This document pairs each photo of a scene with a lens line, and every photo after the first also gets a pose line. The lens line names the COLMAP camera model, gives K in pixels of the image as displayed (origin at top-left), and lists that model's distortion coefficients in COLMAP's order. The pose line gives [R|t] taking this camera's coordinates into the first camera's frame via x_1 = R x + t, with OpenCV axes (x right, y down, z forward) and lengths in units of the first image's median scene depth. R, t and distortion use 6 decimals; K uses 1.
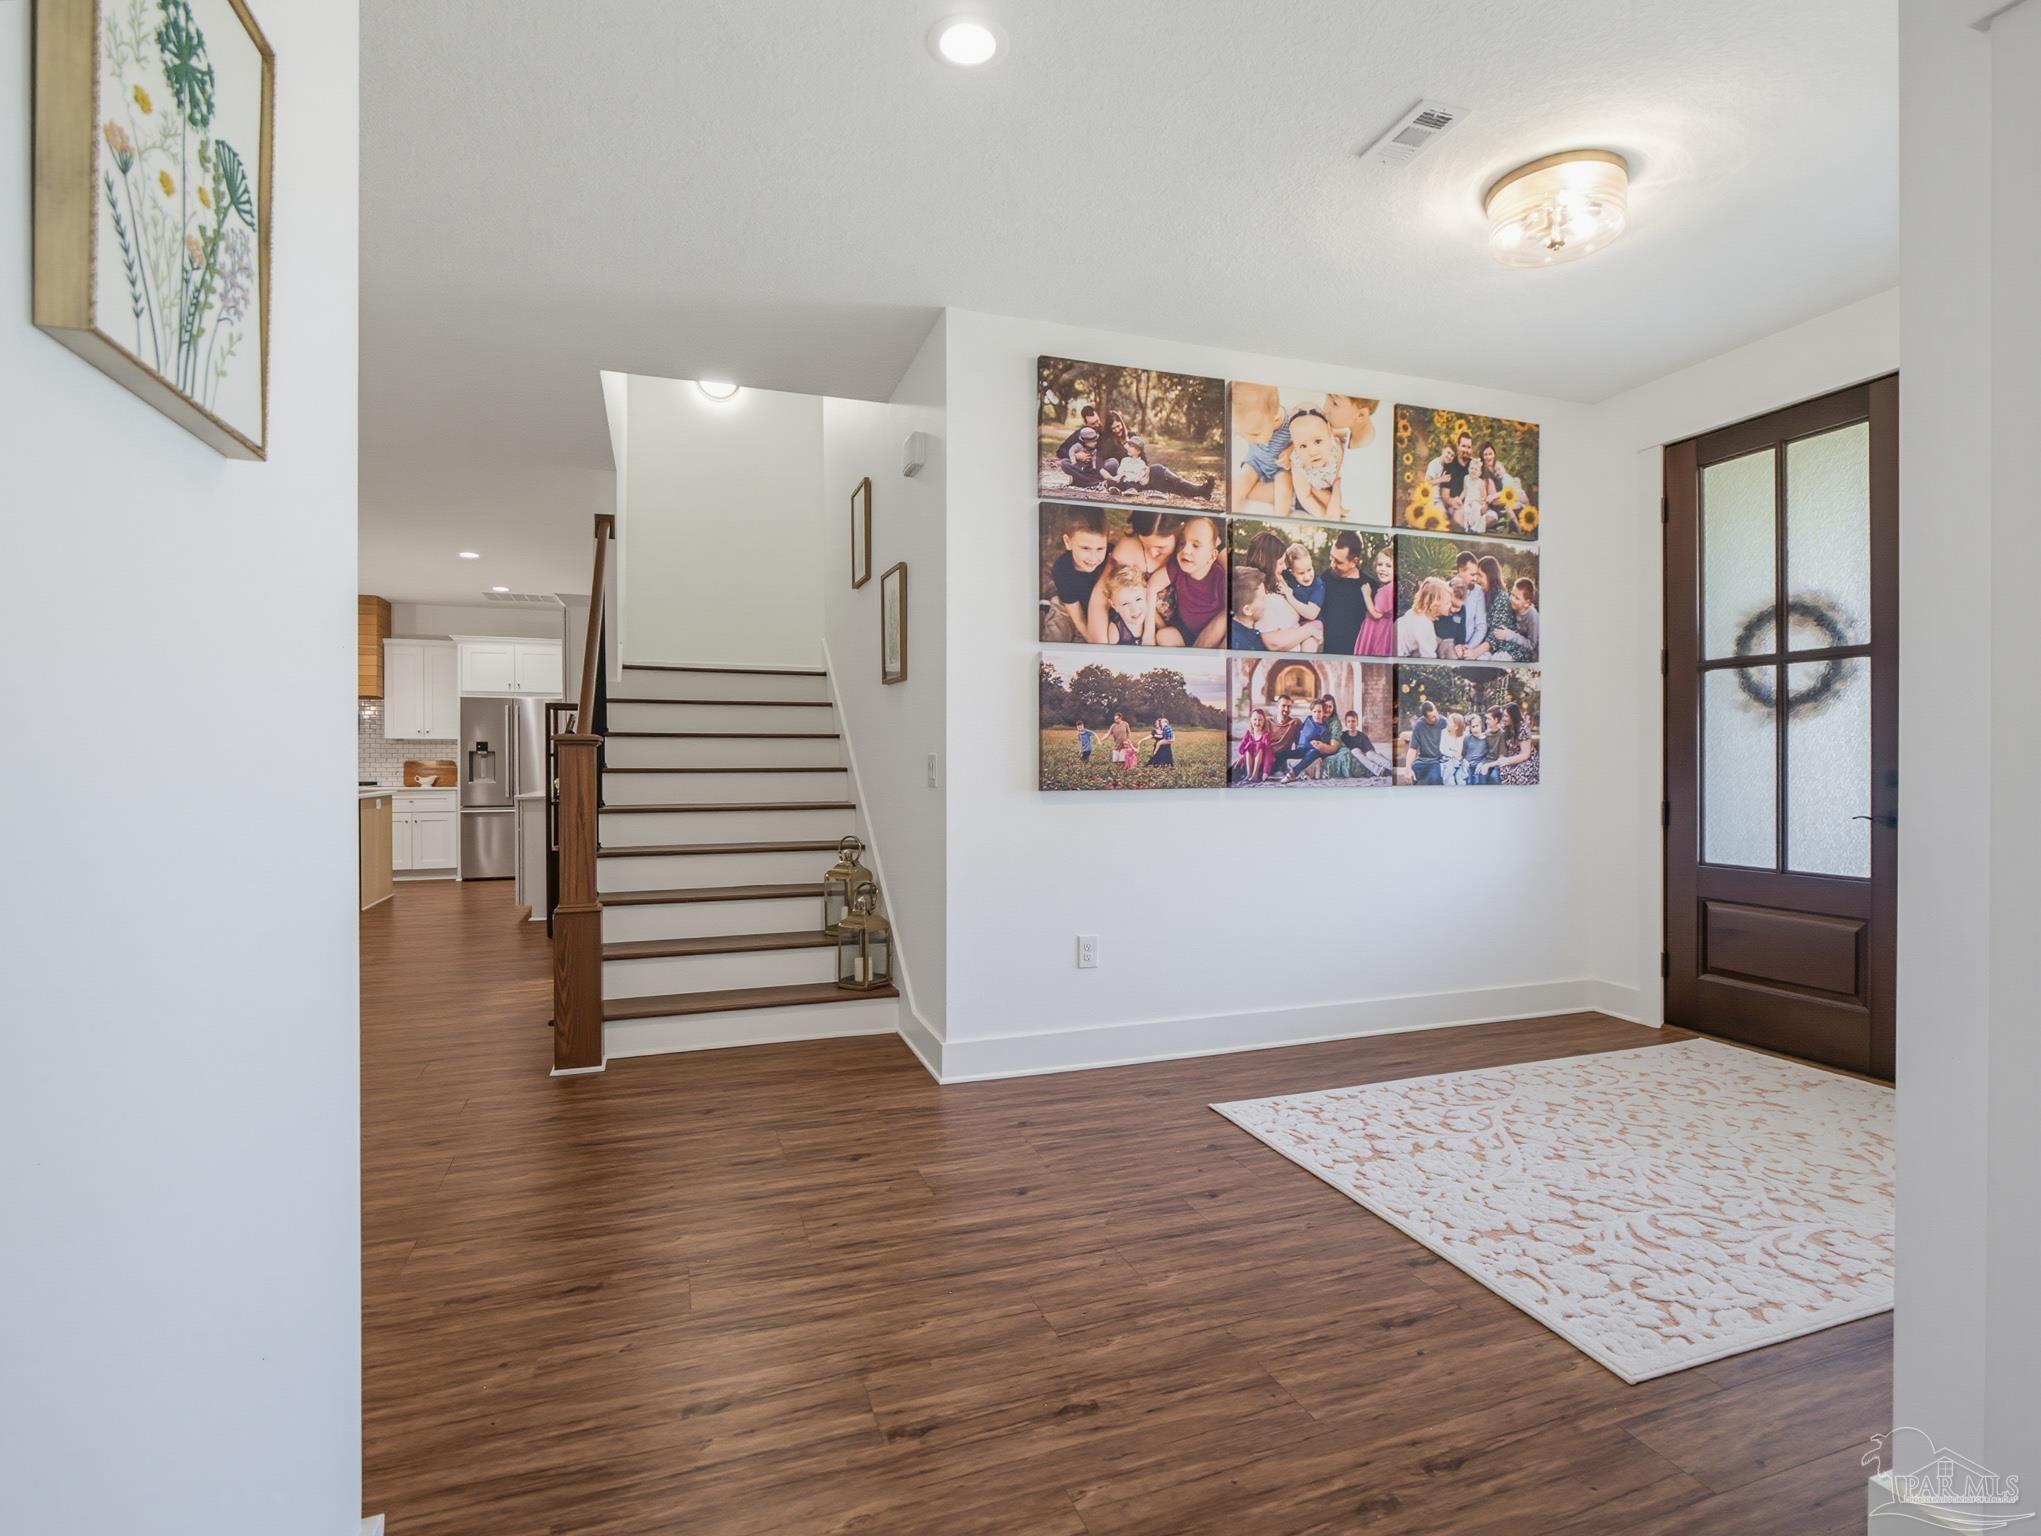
lens RADIAL K [[1038.1, 0, 1023.4], [0, 1038.1, 761.2], [0, 0, 1]] dist [0.003394, -0.001126]
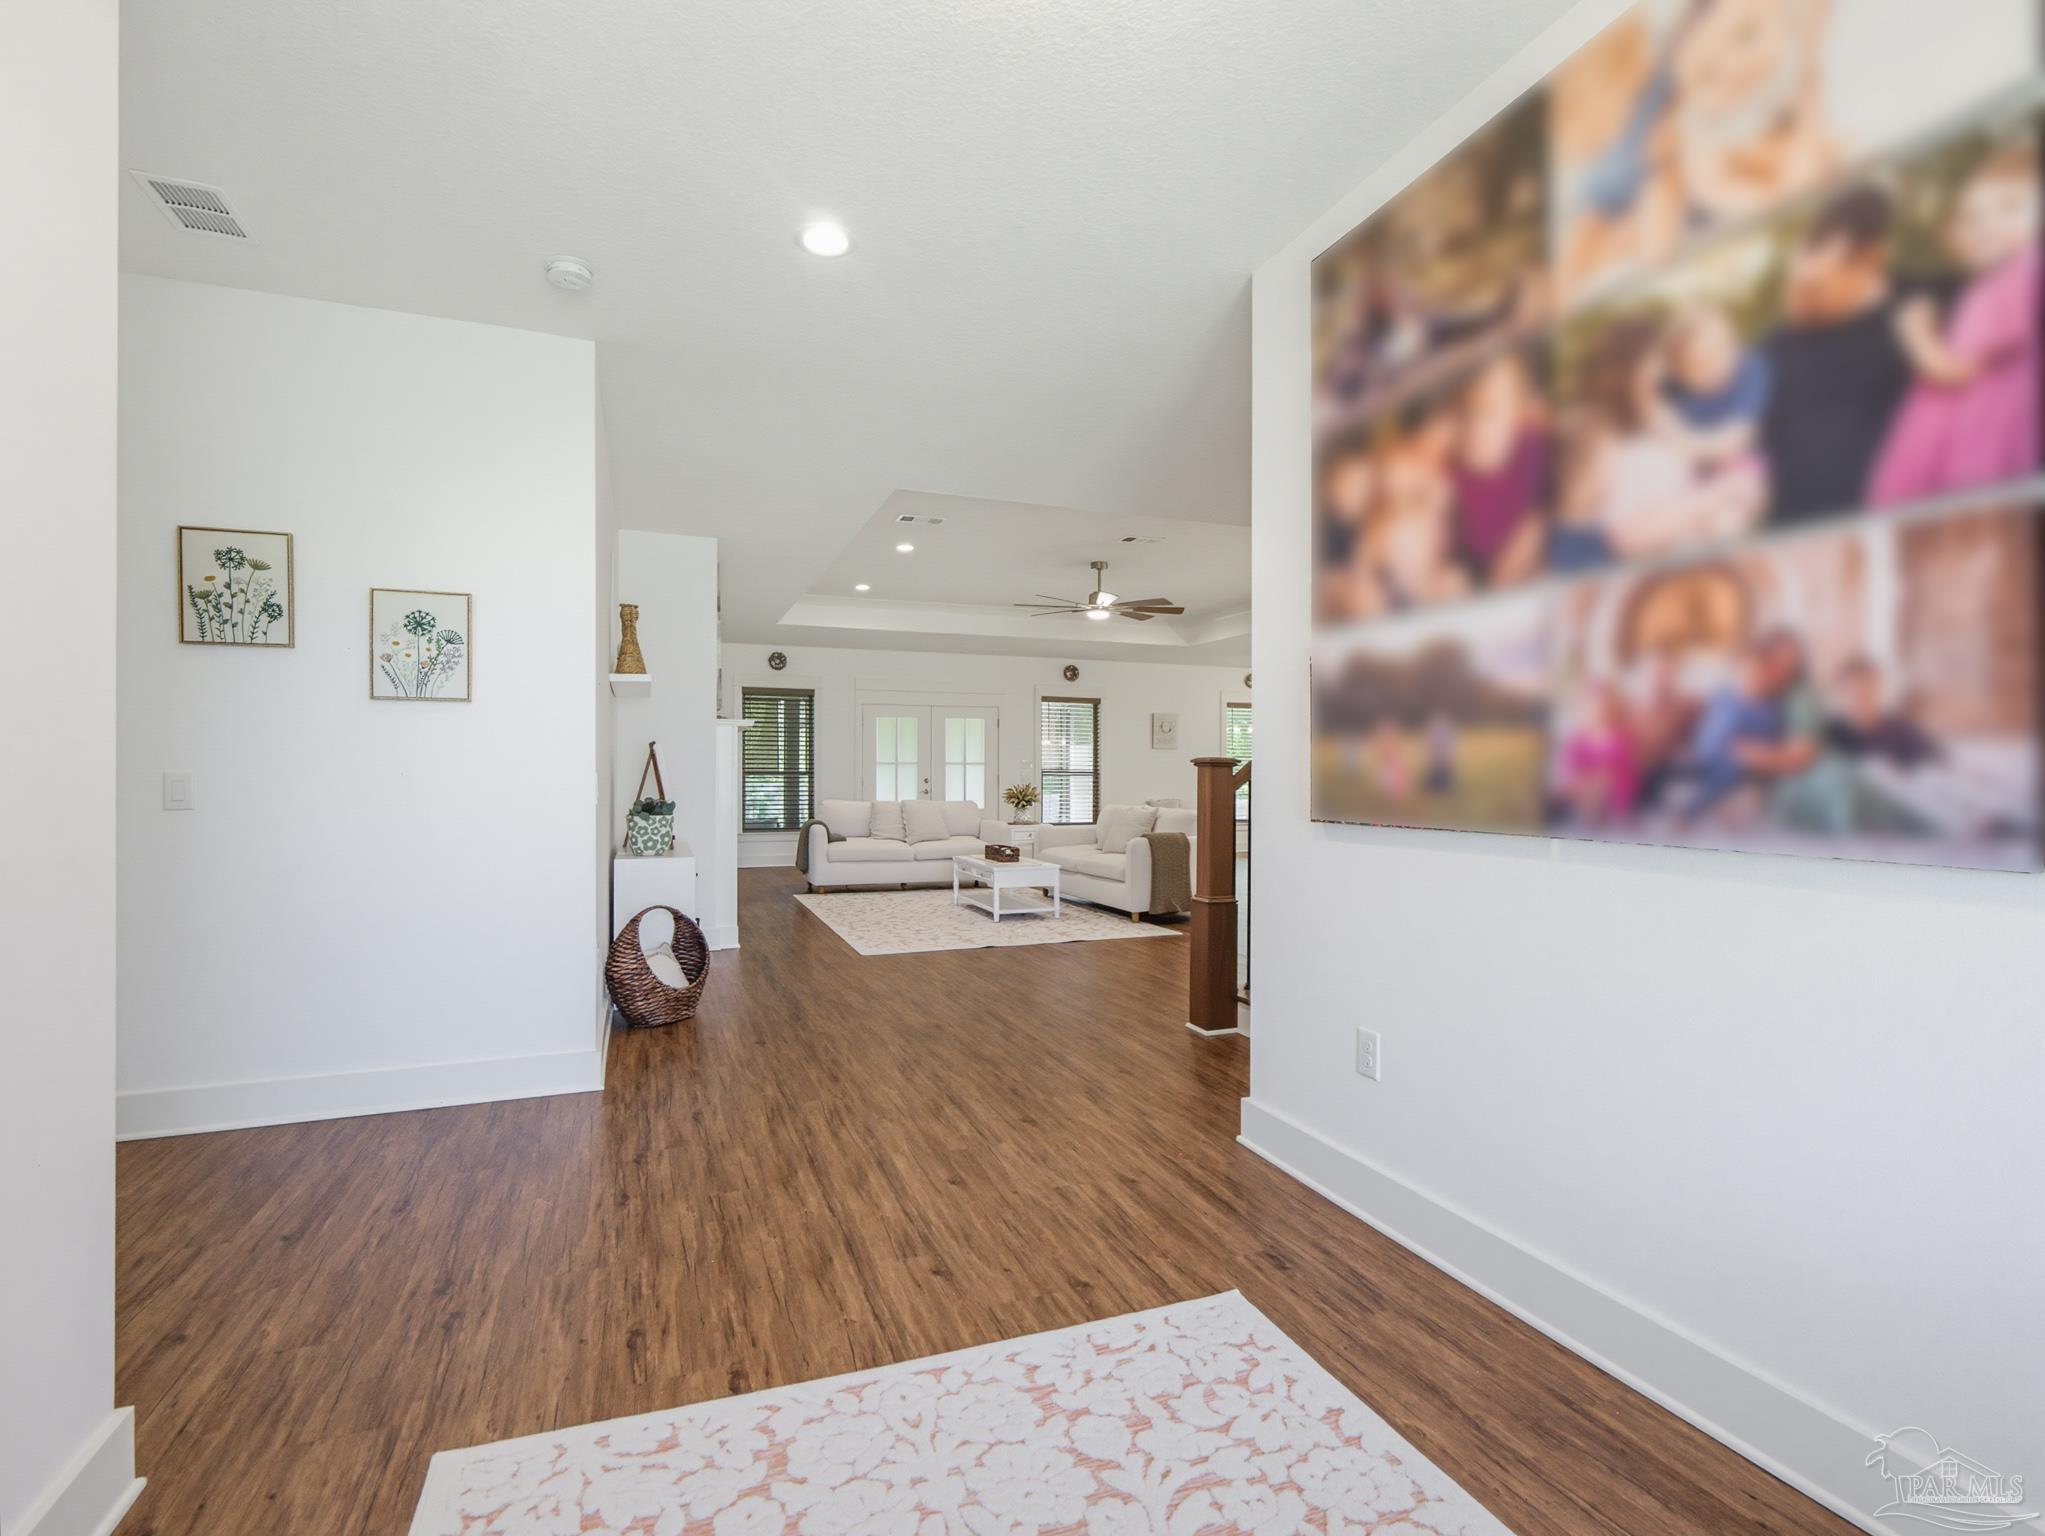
lens RADIAL K [[974.8, 0, 1003.1], [0, 974.8, 775.2], [0, 0, 1]] dist [-0.002464, -0.001299]
pose [[0.006891, 0.001975, -0.999974, 0.741851], [-0.000758, 0.999998, 0.001969, -0.007761], [0.999976, 0.000744, 0.006893, 0.764131]]
